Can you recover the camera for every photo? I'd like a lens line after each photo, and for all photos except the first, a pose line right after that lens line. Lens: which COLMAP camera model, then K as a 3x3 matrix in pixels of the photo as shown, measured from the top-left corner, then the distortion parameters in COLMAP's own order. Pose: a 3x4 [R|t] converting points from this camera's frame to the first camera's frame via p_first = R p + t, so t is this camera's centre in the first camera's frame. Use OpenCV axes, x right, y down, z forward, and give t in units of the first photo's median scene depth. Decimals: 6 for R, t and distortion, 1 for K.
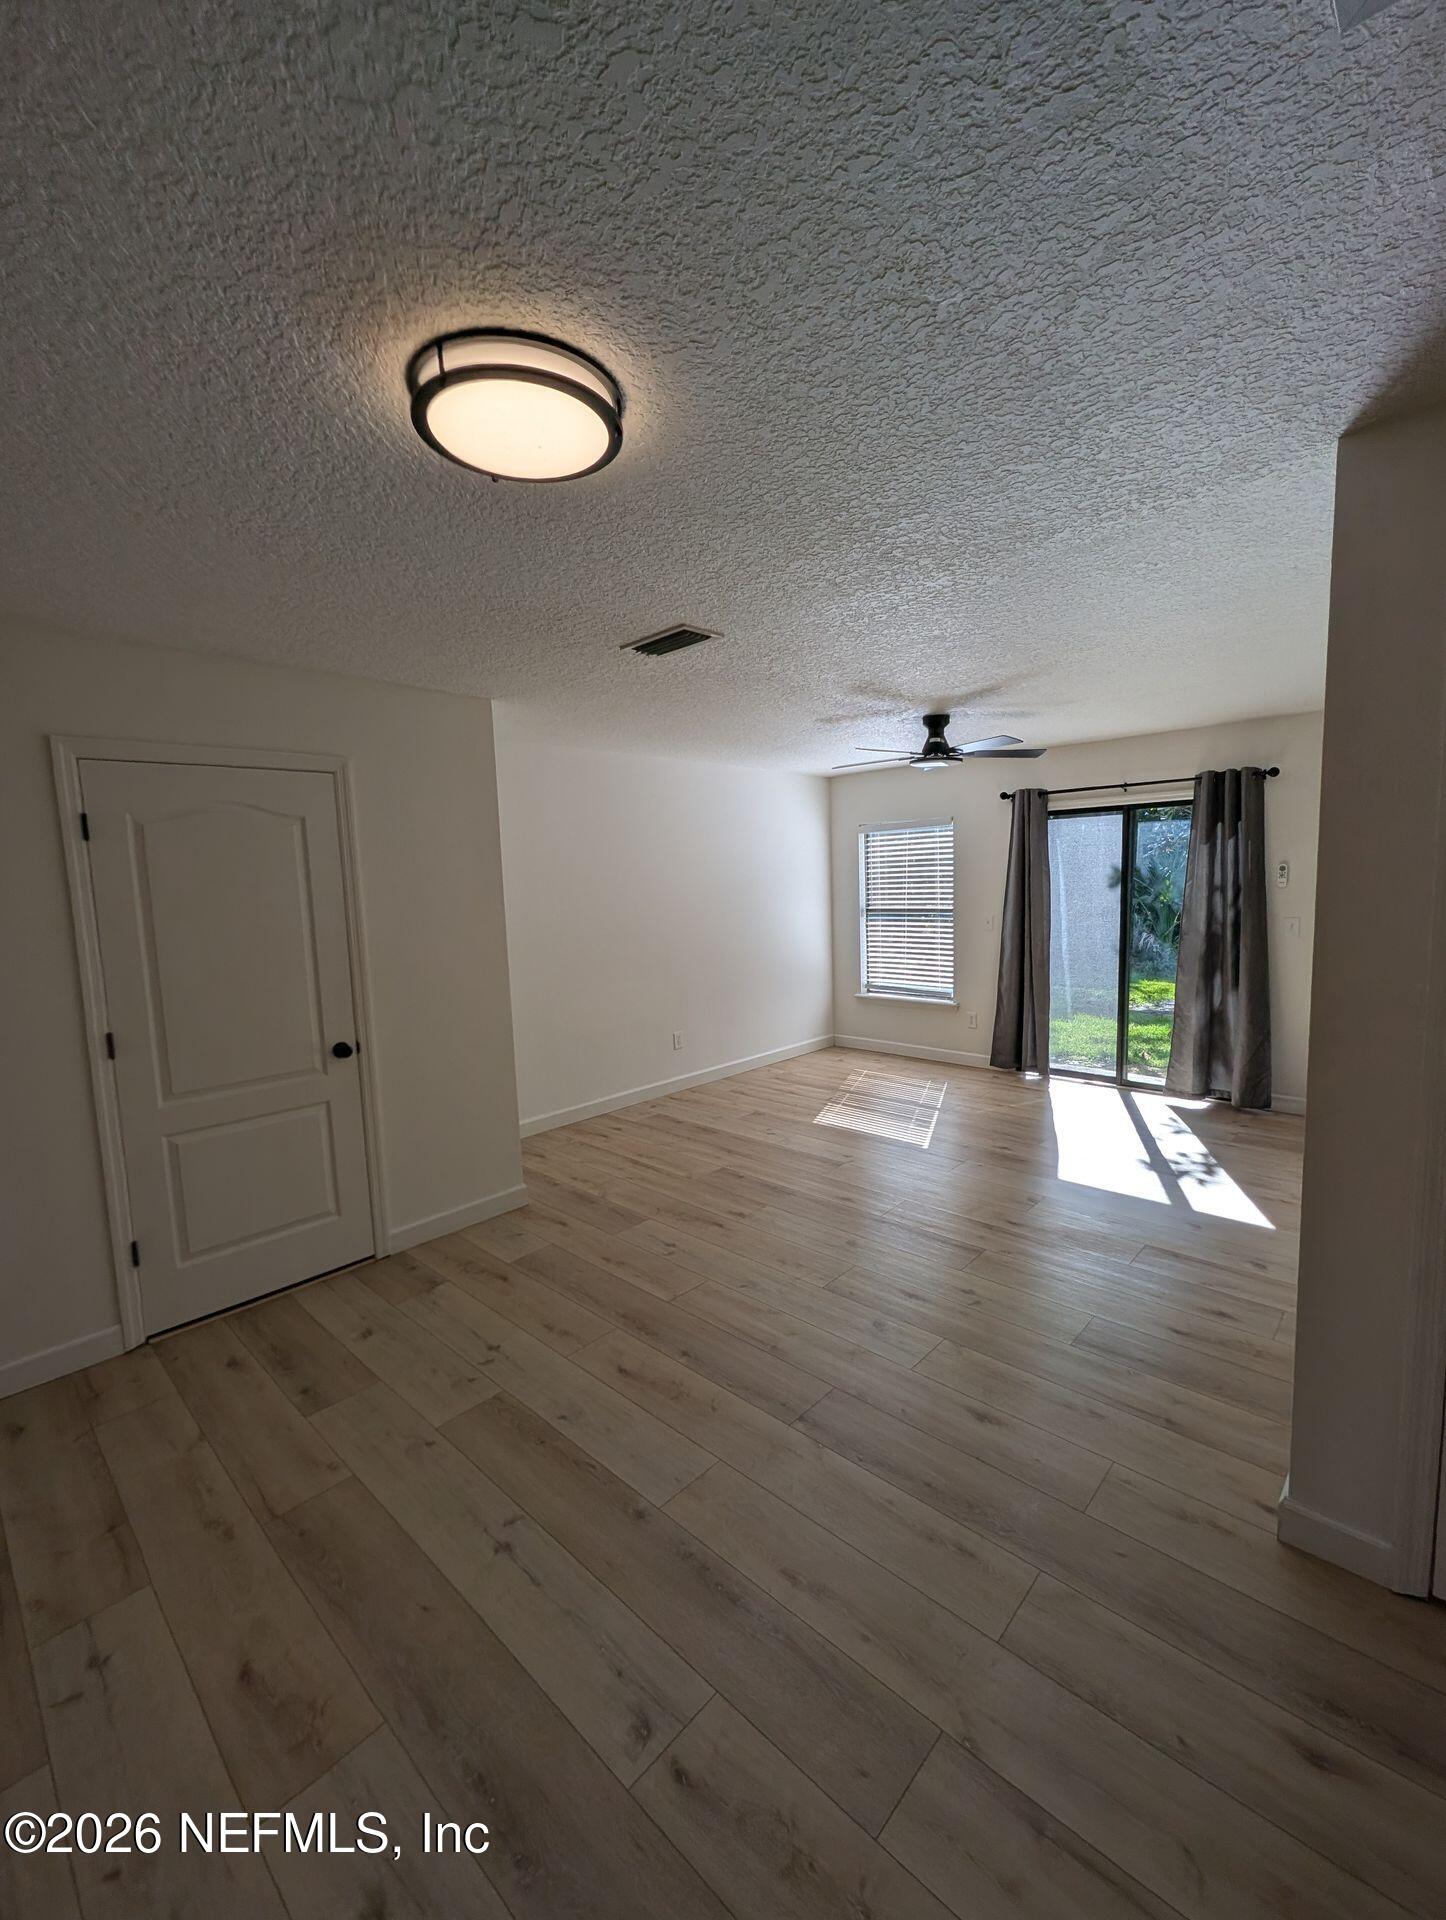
lens RADIAL K [[797.1, 0, 723.0], [0, 797.1, 960.0], [0, 0, 1]] dist [0.019372, -0.009768]
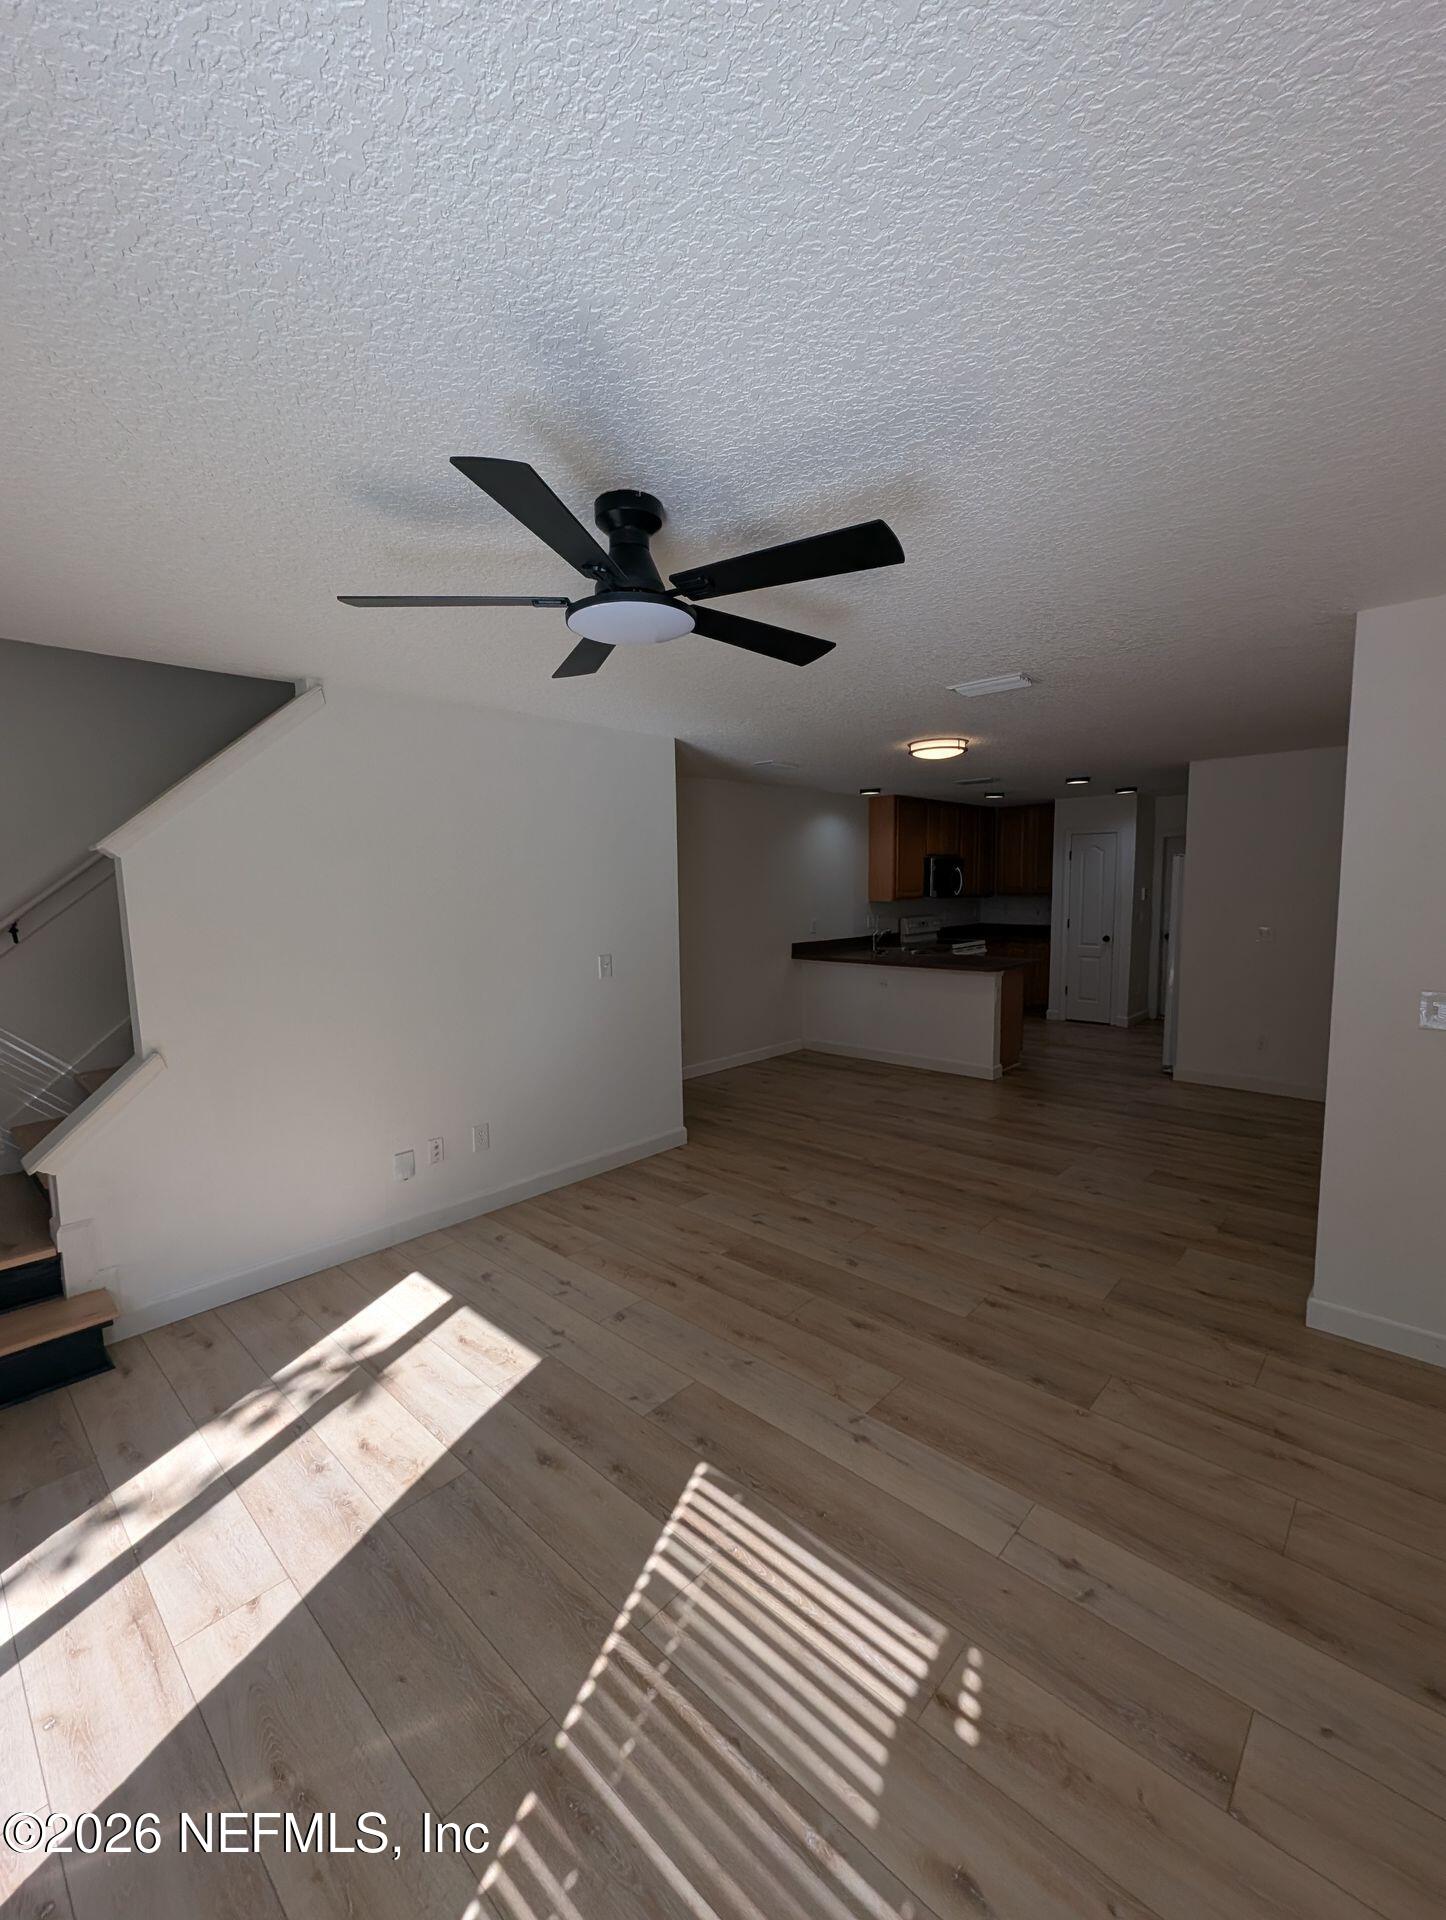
lens RADIAL K [[799.4, 0, 723.0], [0, 799.4, 960.0], [0, 0, 1]] dist [0.001249, 0.000169]
pose [[-0.998813, 0.048652, -0.002306, 0.254498], [0.047163, 0.977894, 0.203713, -0.177956], [0.012166, 0.203363, -0.979028, 1.576859]]
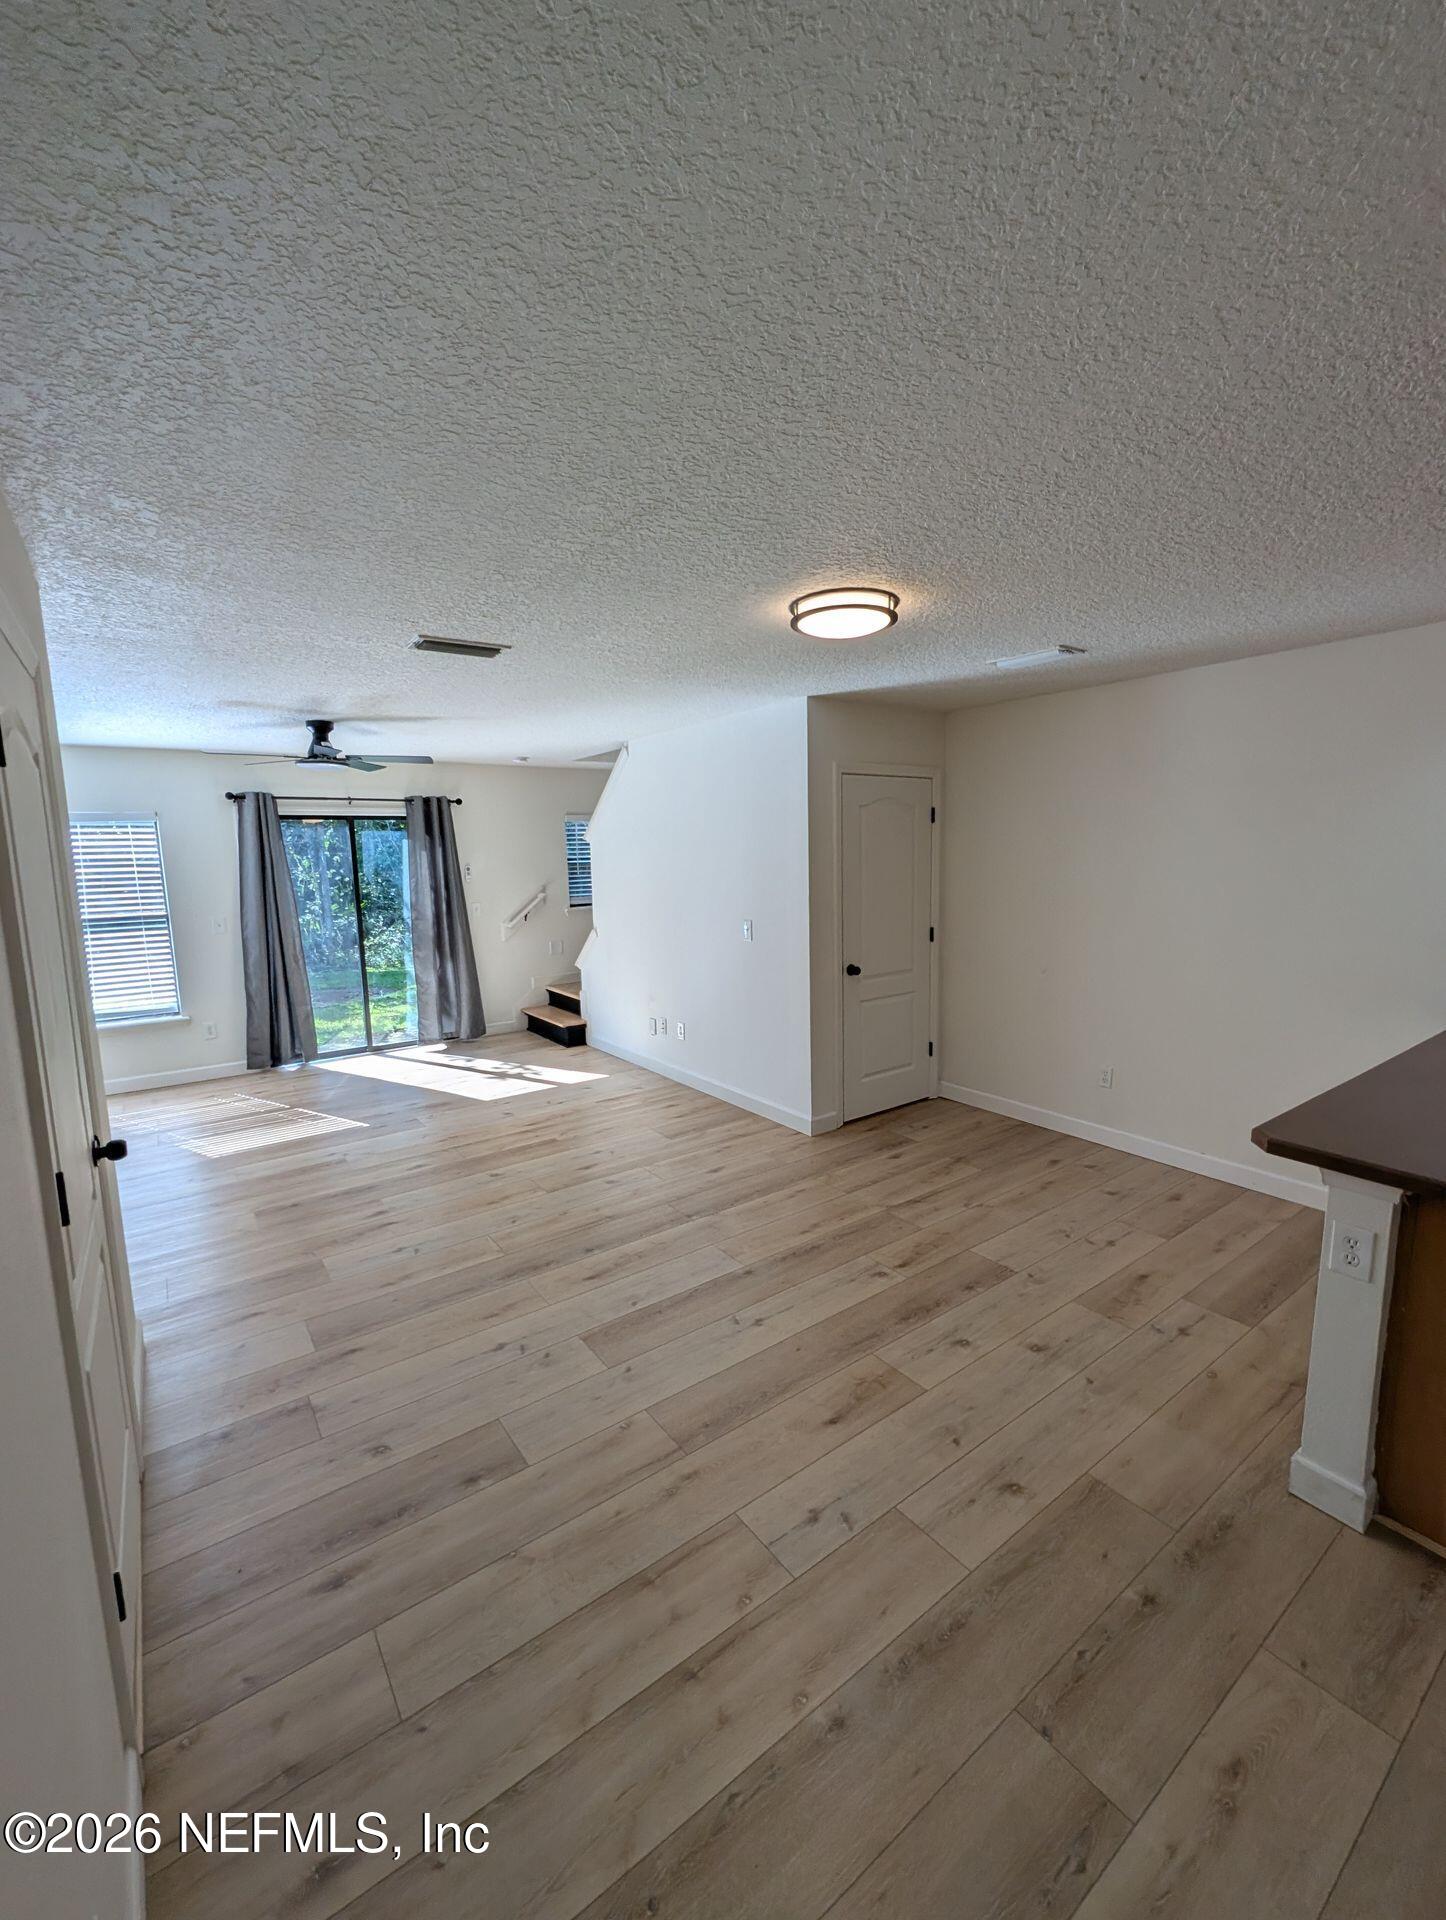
lens RADIAL K [[799.4, 0, 723.0], [0, 799.4, 960.0], [0, 0, 1]] dist [0.001249, 0.000169]
pose [[0.188496, -0.104946, 0.976451, -0.762229], [0.122357, 0.989036, 0.082678, -0.017011], [-0.974422, 0.103891, 0.199270, 0.334040]]
